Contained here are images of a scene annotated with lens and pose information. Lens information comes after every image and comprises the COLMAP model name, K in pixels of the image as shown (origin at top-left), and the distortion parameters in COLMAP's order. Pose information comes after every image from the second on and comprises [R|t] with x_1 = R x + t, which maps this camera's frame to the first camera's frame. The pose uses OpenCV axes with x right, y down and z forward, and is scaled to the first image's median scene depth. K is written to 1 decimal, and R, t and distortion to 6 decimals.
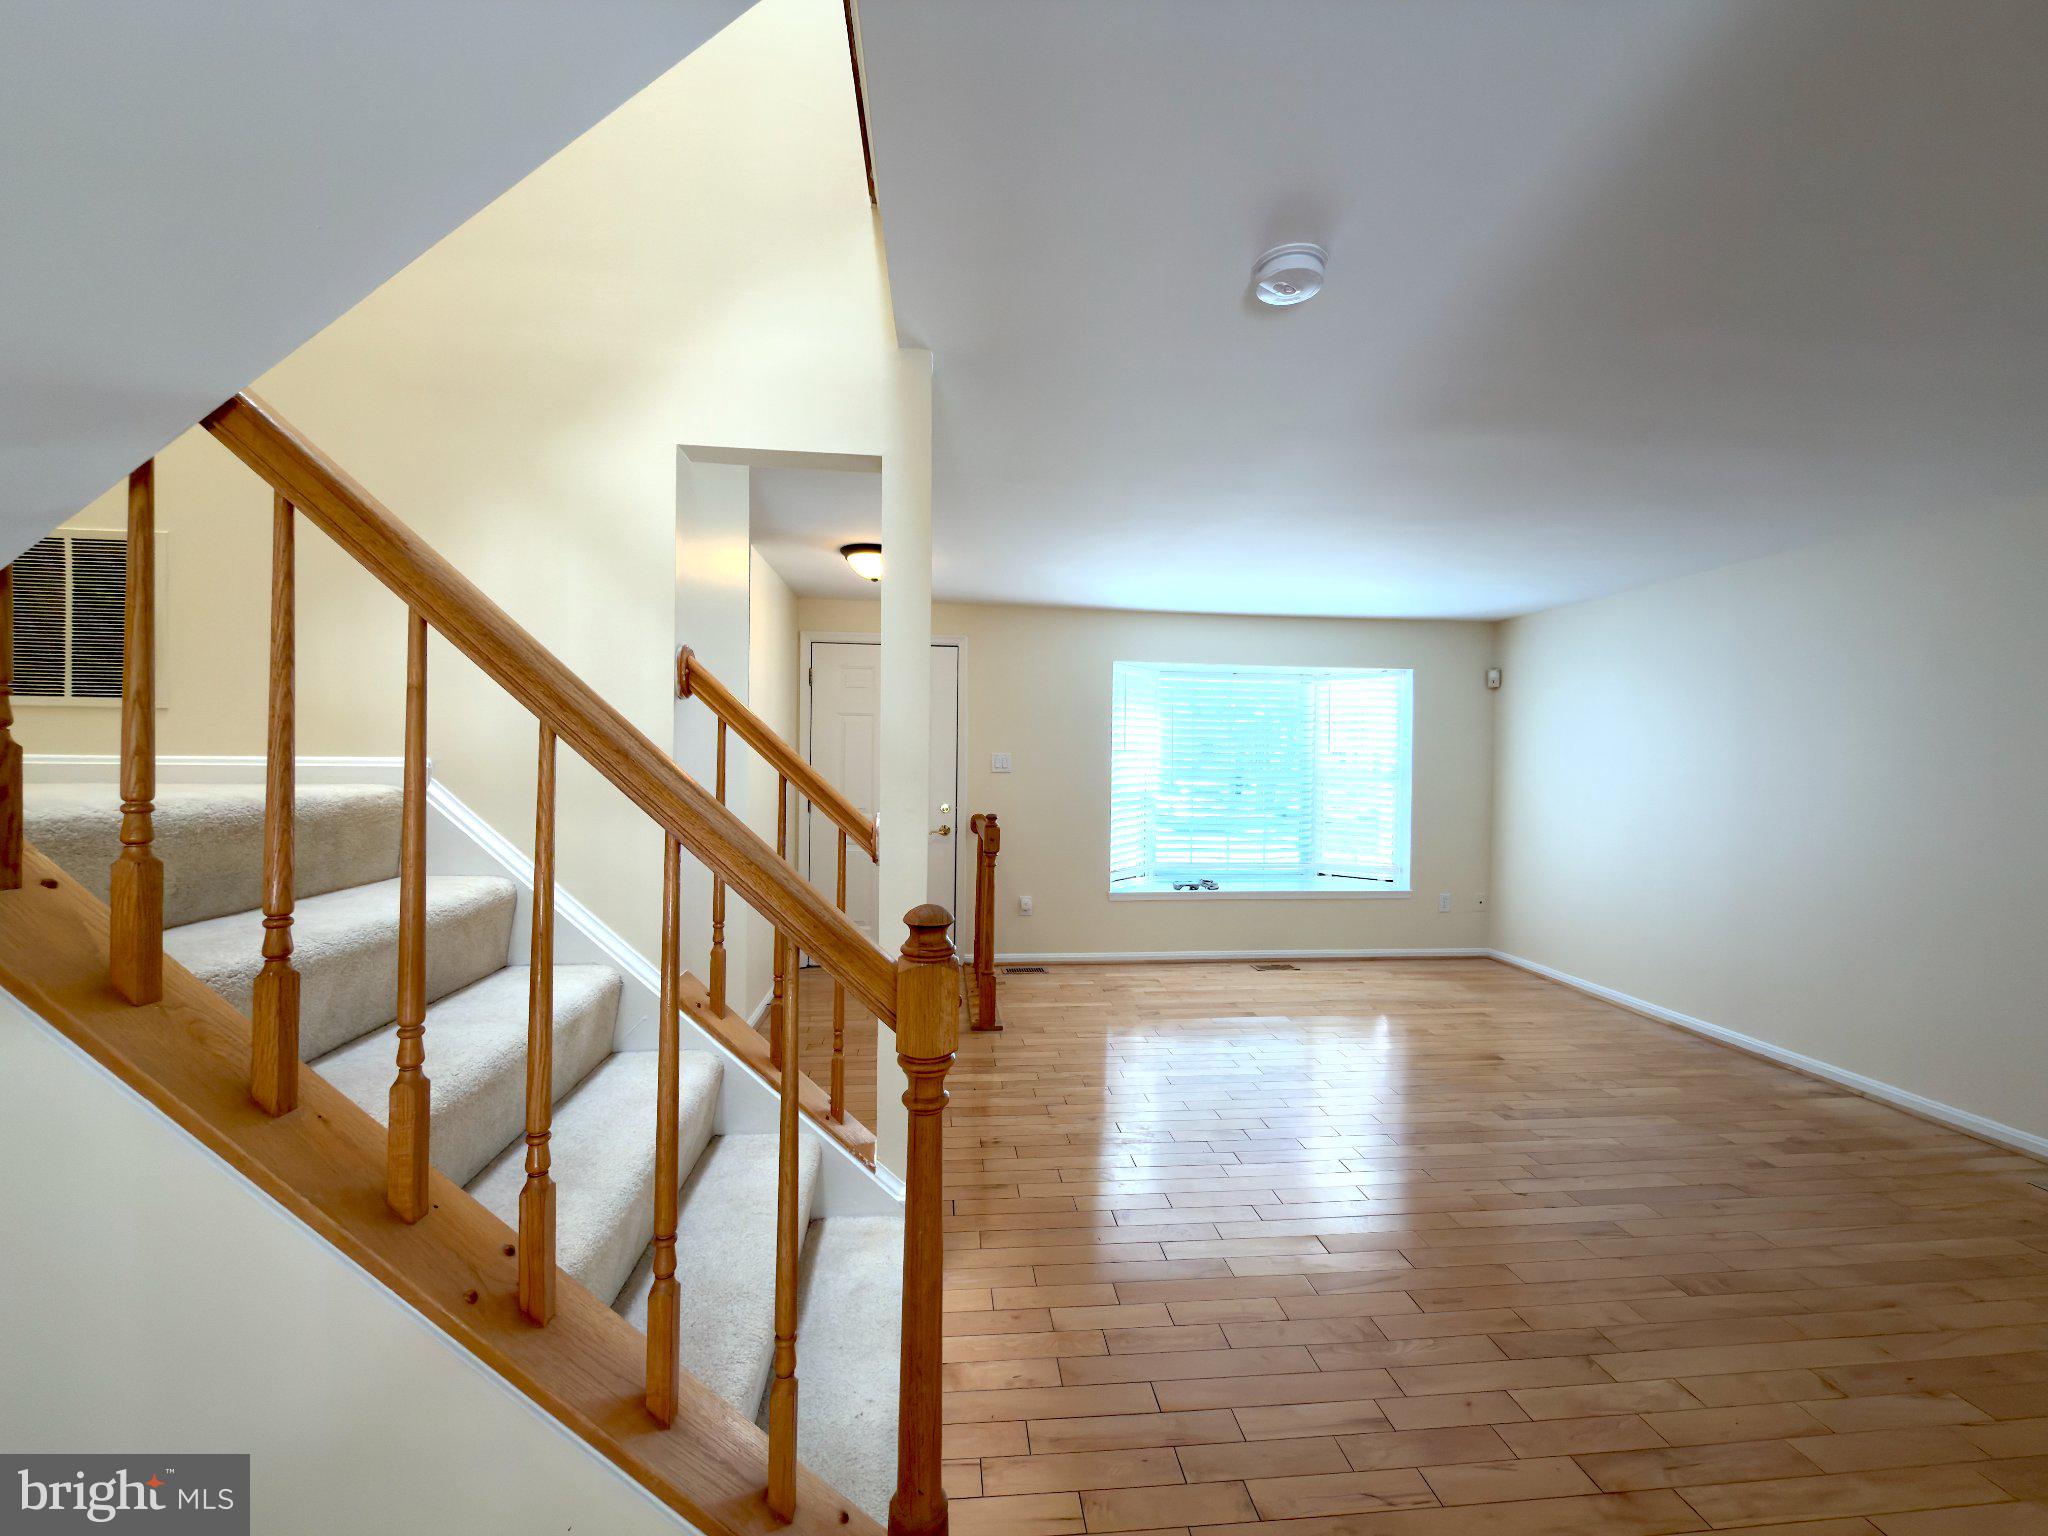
lens RADIAL K [[818.4, 0, 1024.0], [0, 818.4, 768.0], [0, 0, 1]] dist [0.001903, 0.000041]
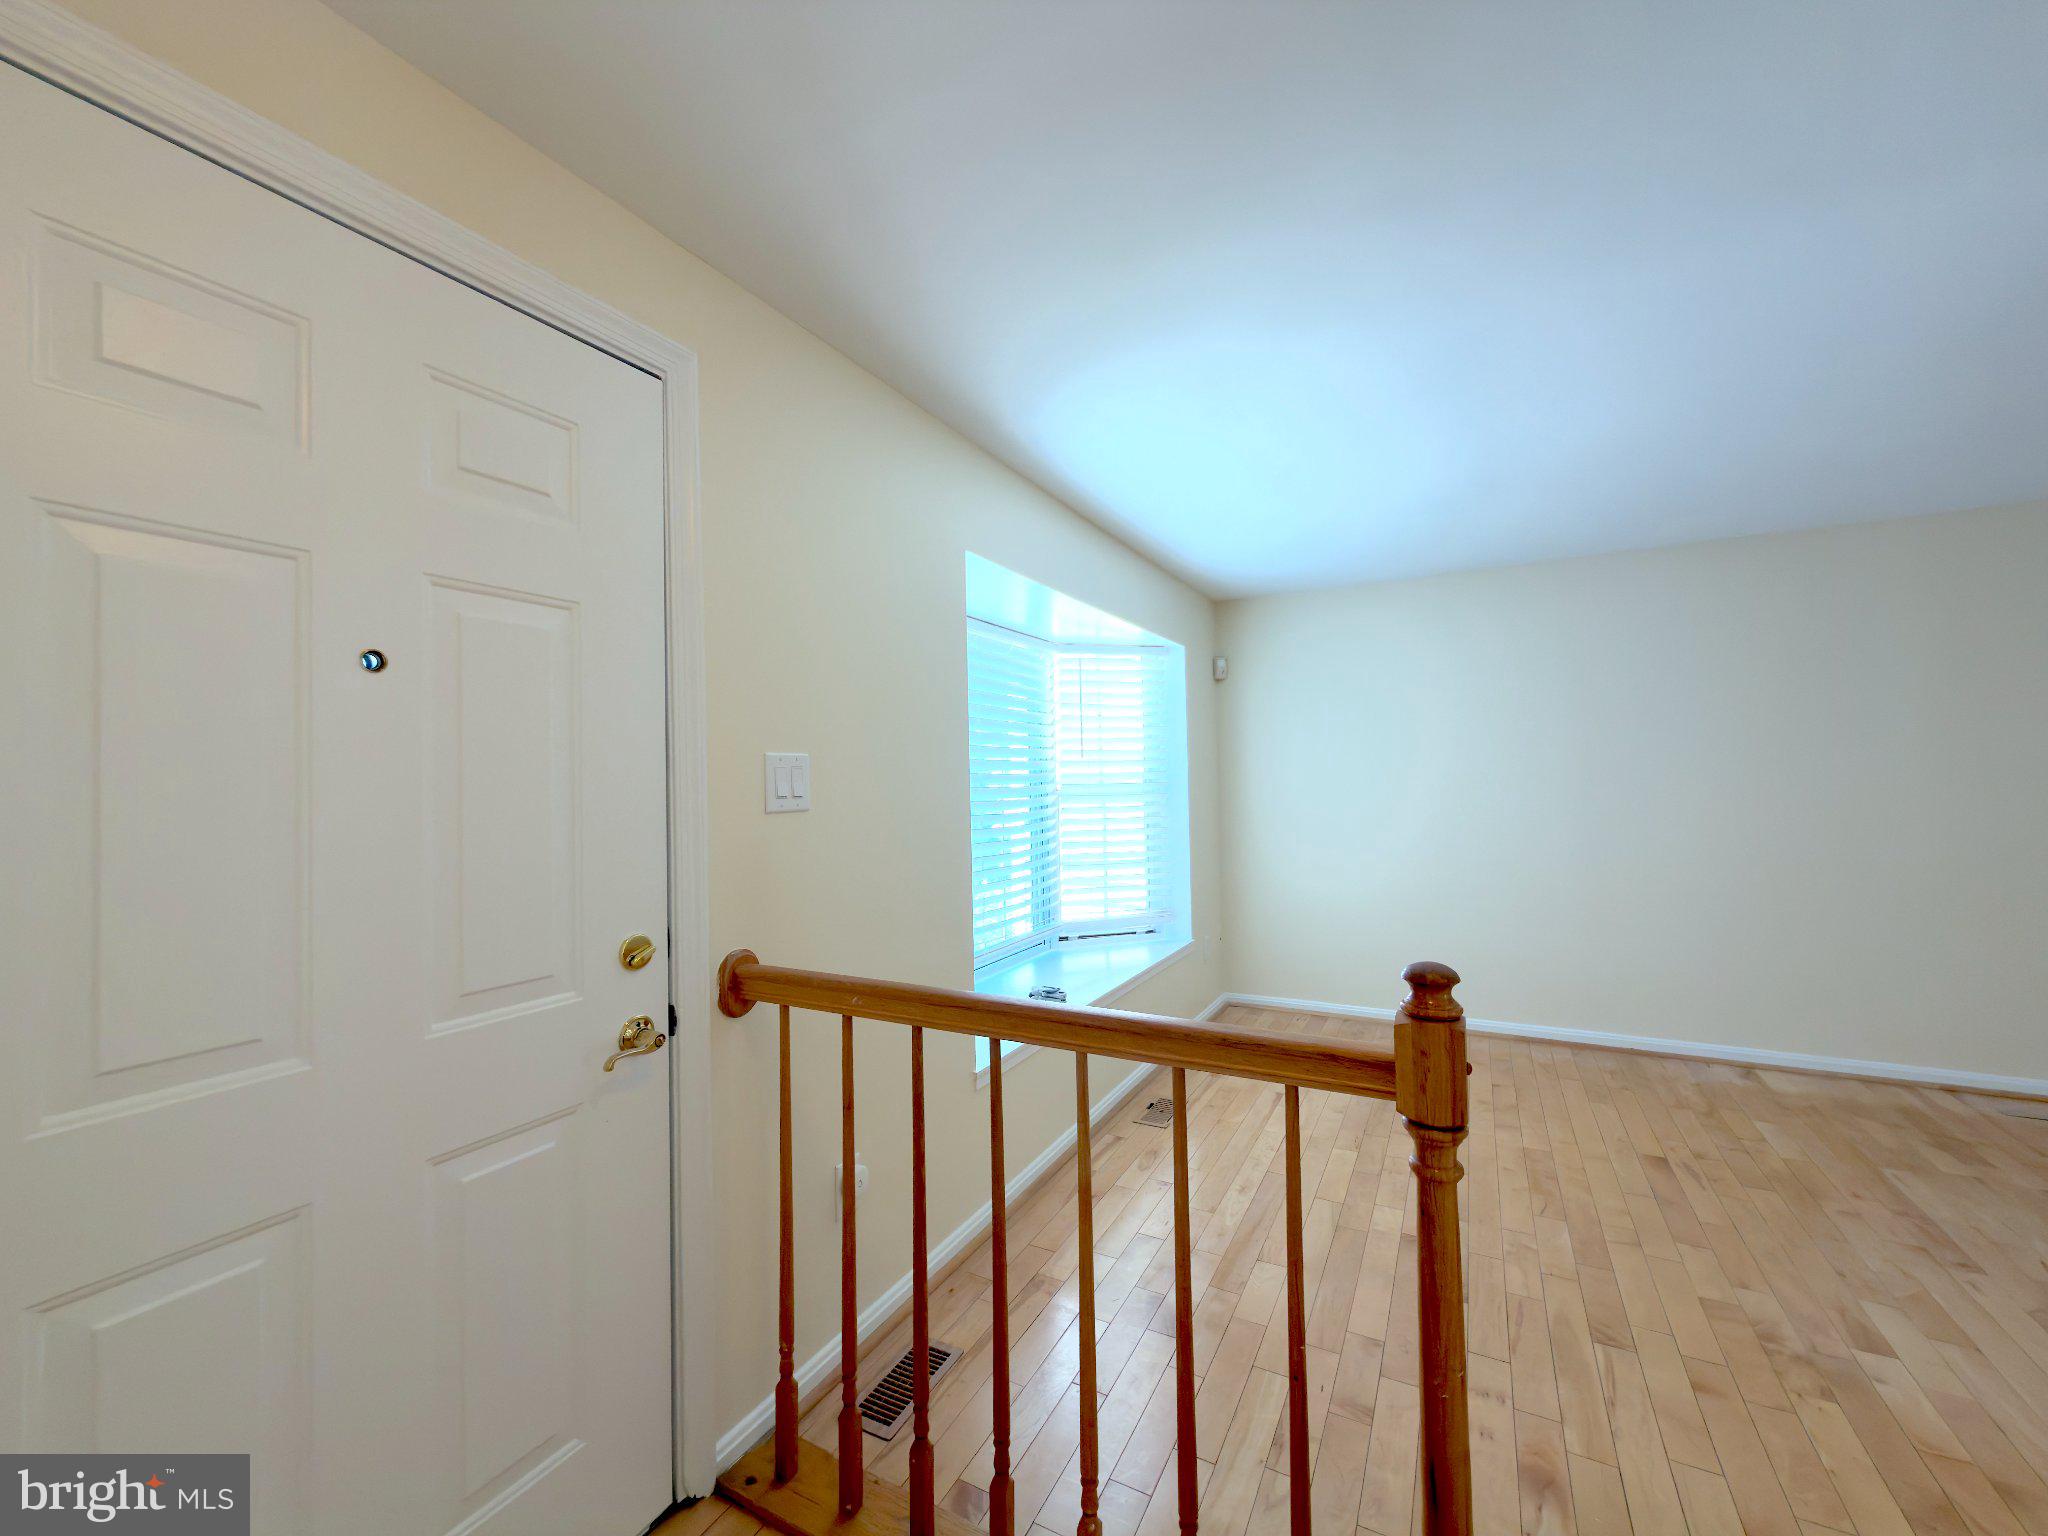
lens RADIAL K [[819.4, 0, 1023.5], [0, 819.4, 765.9], [0, 0, 1]] dist [-0.000755, -0.000098]
pose [[0.576472, -0.007678, 0.817081, -0.418833], [0.036517, 0.999199, -0.016375, -0.005505], [-0.816301, 0.039277, 0.576290, 1.266908]]
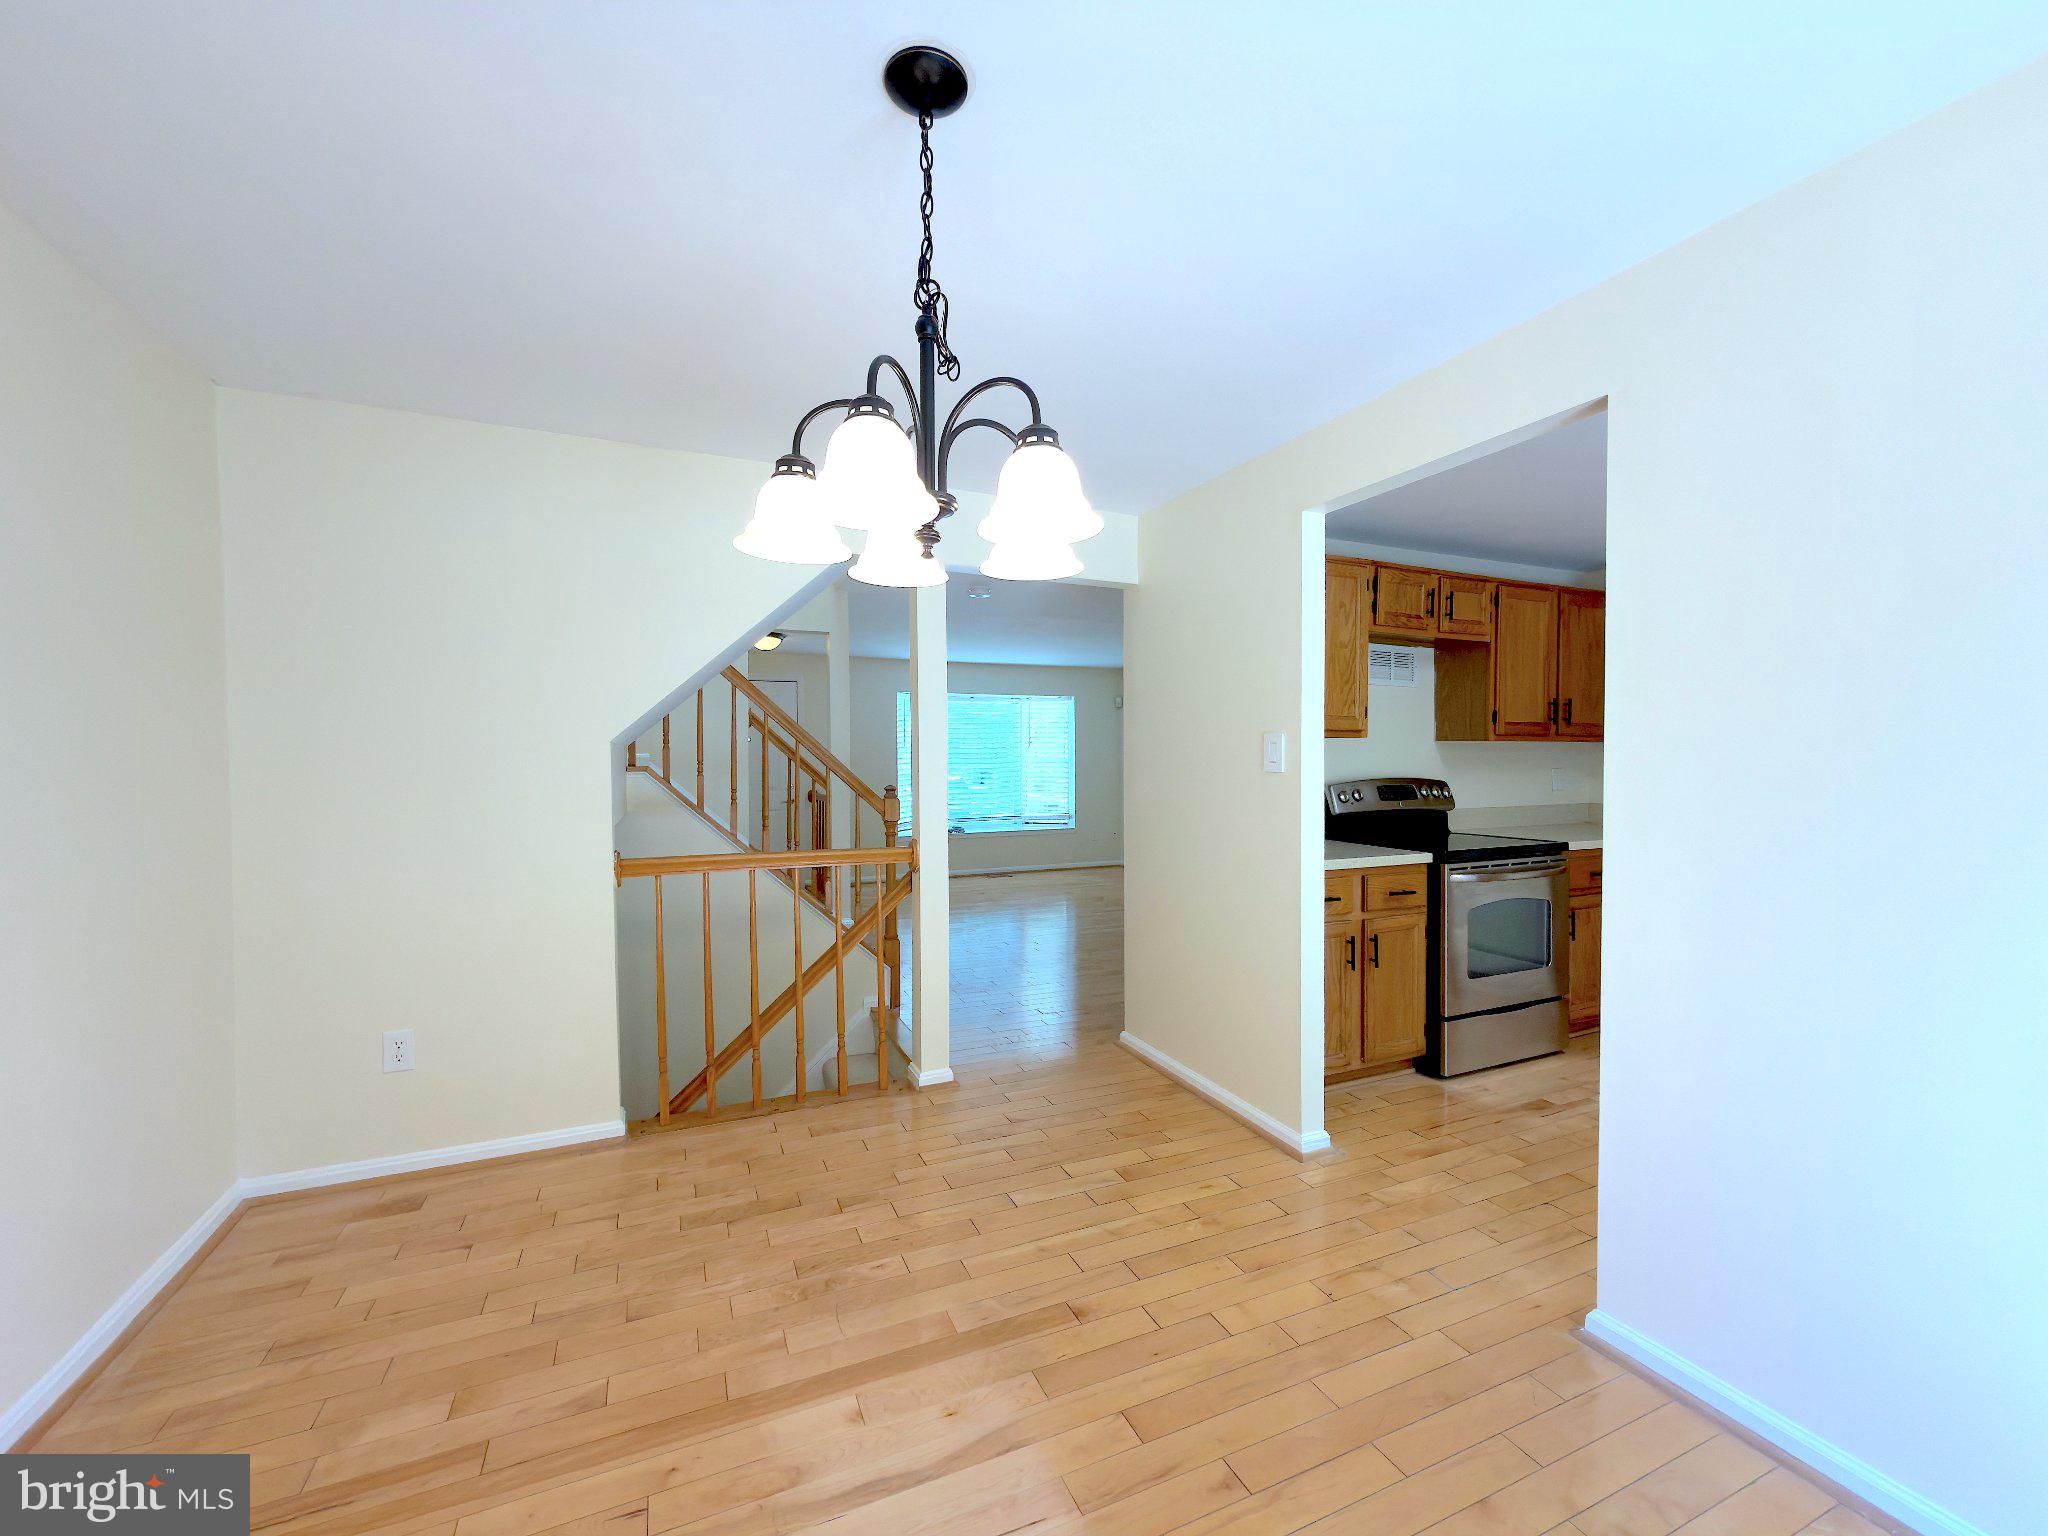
lens RADIAL K [[819.4, 0, 1023.5], [0, 819.4, 765.9], [0, 0, 1]] dist [-0.000755, -0.000098]
pose [[0.953812, -0.022899, 0.299529, -0.235350], [0.023686, 0.999719, 0.001002, 0.030287], [-0.299468, 0.006139, 0.954087, -1.032261]]
